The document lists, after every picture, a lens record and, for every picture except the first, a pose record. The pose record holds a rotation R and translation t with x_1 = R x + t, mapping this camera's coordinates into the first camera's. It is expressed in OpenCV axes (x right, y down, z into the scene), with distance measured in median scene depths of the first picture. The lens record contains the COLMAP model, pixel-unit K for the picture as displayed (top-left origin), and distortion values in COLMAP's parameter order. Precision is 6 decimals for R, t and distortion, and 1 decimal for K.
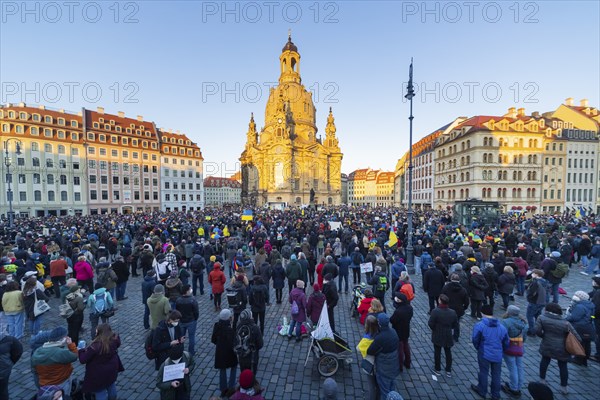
lens RADIAL K [[223.9, 0, 297.3], [0, 223.9, 209.5], [0, 0, 1]] dist [0.000863, 0.000209]
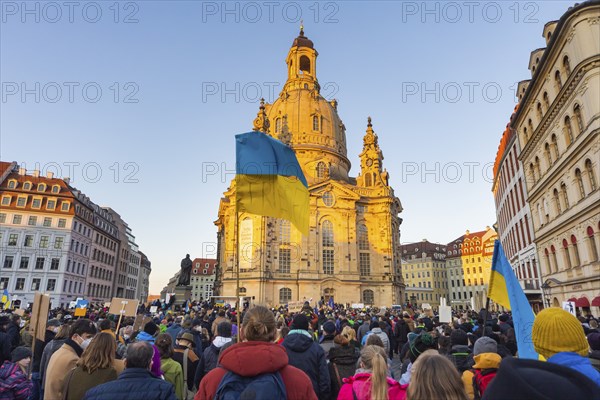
lens RADIAL K [[362.6, 0, 295.4], [0, 362.6, 205.8], [0, 0, 1]] dist [-0.000541, 0.001669]
pose [[0.944437, -0.077331, -0.319465, 0.395408], [-0.023381, 0.953662, -0.299970, 0.012513], [0.327859, 0.290772, 0.898866, 0.364064]]
